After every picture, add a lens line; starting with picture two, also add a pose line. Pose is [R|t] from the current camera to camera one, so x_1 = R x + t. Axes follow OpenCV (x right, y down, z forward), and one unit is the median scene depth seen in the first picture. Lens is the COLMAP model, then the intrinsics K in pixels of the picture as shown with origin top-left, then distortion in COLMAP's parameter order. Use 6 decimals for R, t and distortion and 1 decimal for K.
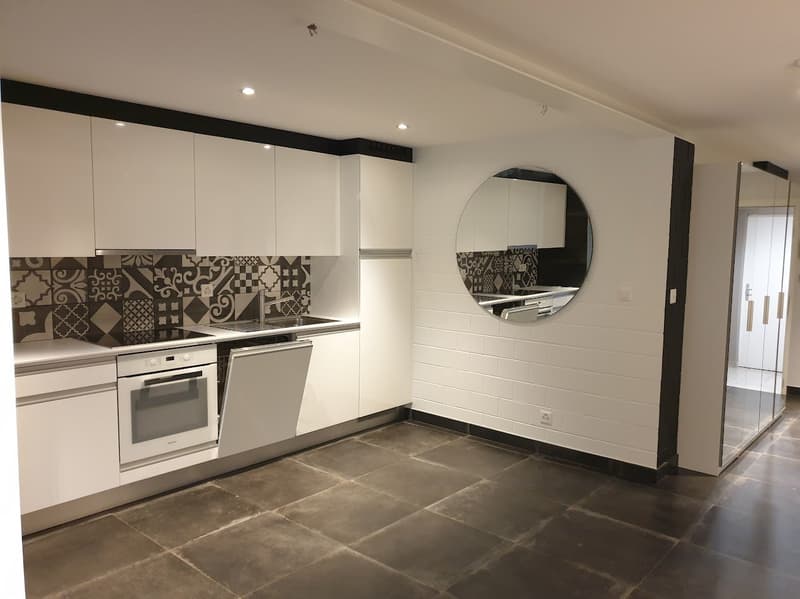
lens RADIAL K [[632.5, 0, 409.2], [0, 632.5, 301.3], [0, 0, 1]] dist [0.005098, 0.001026]
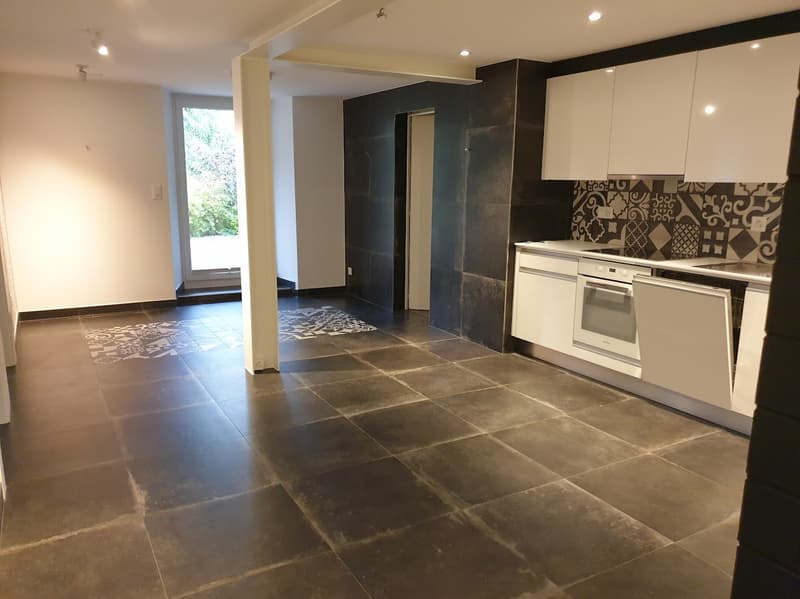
lens RADIAL K [[631.8, 0, 400.0], [0, 631.8, 299.5], [0, 0, 1]] dist [0.059248, -0.001002]
pose [[-0.331529, 0.165509, -0.928814, 0.749724], [-0.106263, 0.971677, 0.211076, -0.055115], [0.937442, 0.168676, -0.304552, 0.894676]]
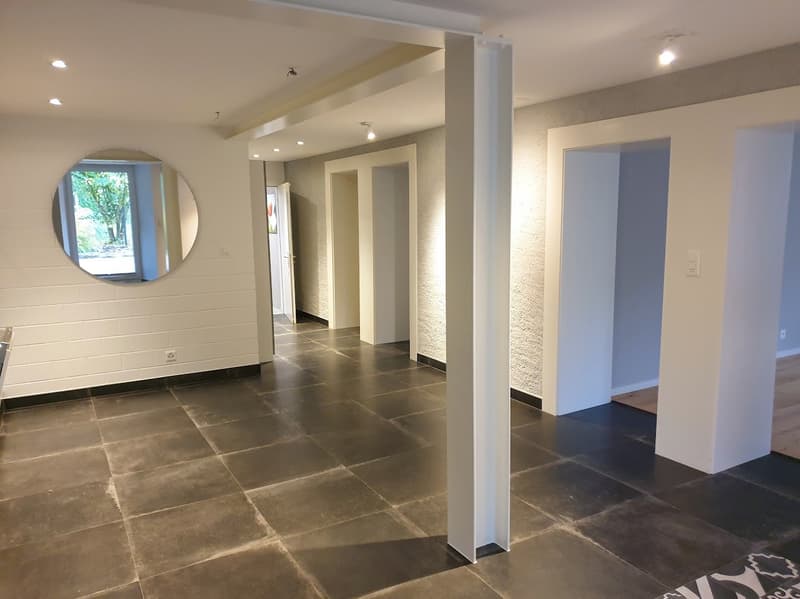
lens RADIAL K [[631.8, 0, 400.0], [0, 631.8, 299.5], [0, 0, 1]] dist [0.059248, -0.001002]
pose [[0.340131, -0.149453, 0.928426, -0.864515], [0.114627, 0.986517, 0.116810, -0.023757], [-0.933366, 0.066692, 0.352677, 0.140850]]
